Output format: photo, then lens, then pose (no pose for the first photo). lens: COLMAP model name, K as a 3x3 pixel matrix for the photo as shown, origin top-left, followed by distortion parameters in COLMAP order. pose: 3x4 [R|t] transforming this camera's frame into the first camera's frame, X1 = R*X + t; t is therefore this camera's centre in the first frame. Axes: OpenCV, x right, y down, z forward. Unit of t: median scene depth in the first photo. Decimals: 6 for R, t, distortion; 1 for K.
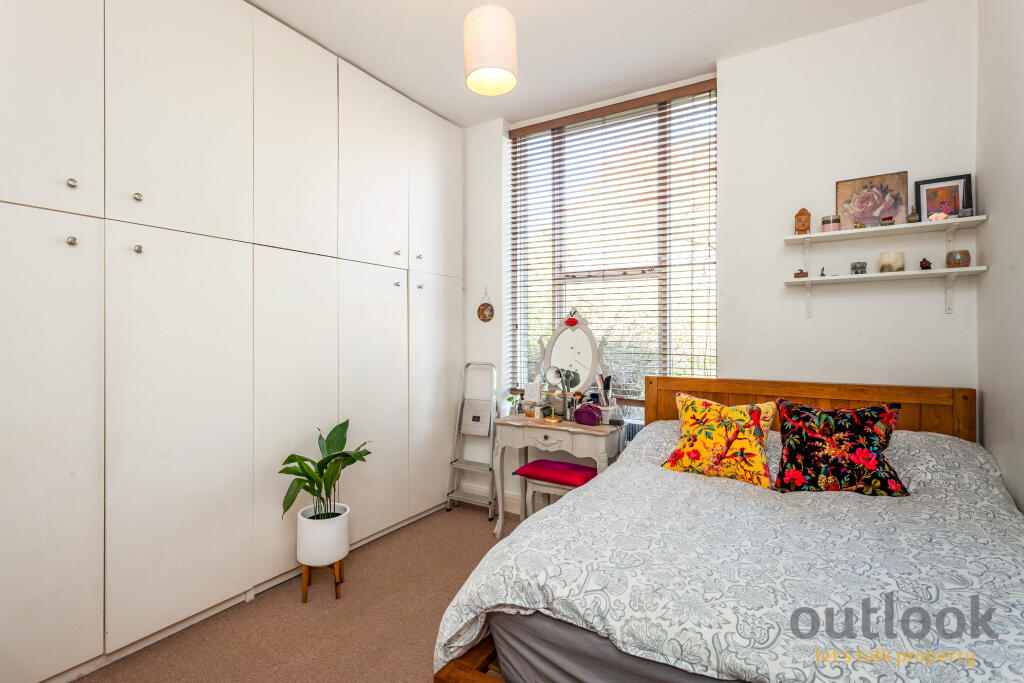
lens RADIAL K [[518.1, 0, 512.0], [0, 518.1, 341.5], [0, 0, 1]] dist [-0.002467, 0.000694]
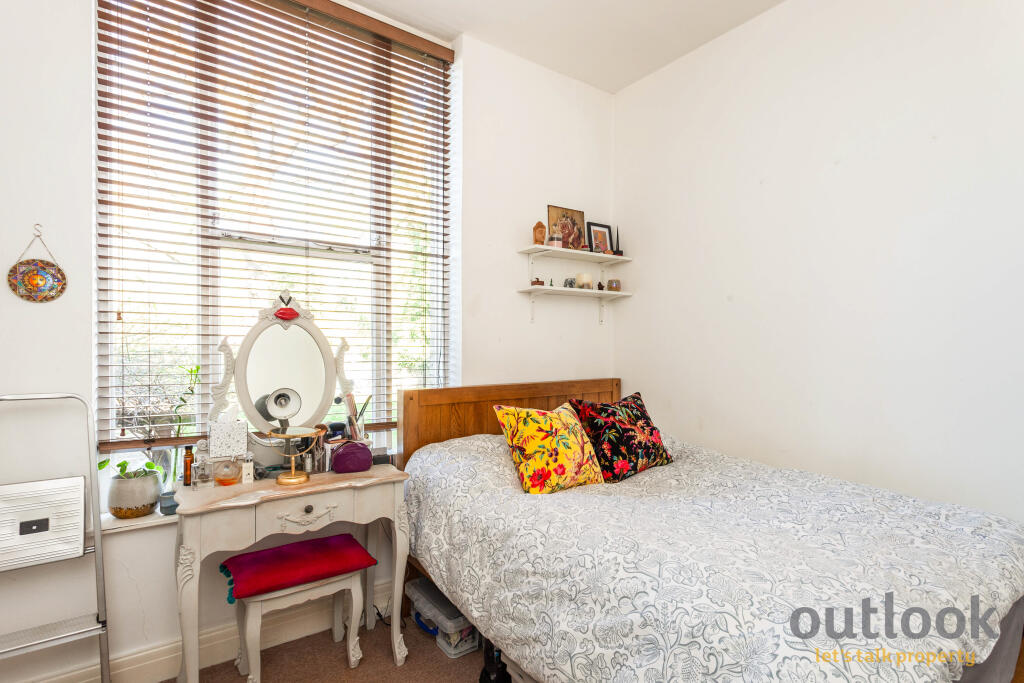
lens RADIAL K [[518.1, 0, 512.0], [0, 518.1, 341.5], [0, 0, 1]] dist [-0.002467, 0.000694]
pose [[0.343182, 0.001277, 0.939268, -0.501352], [-0.000700, 0.999999, -0.001104, -0.006004], [-0.939269, -0.000279, 0.343183, 0.719364]]
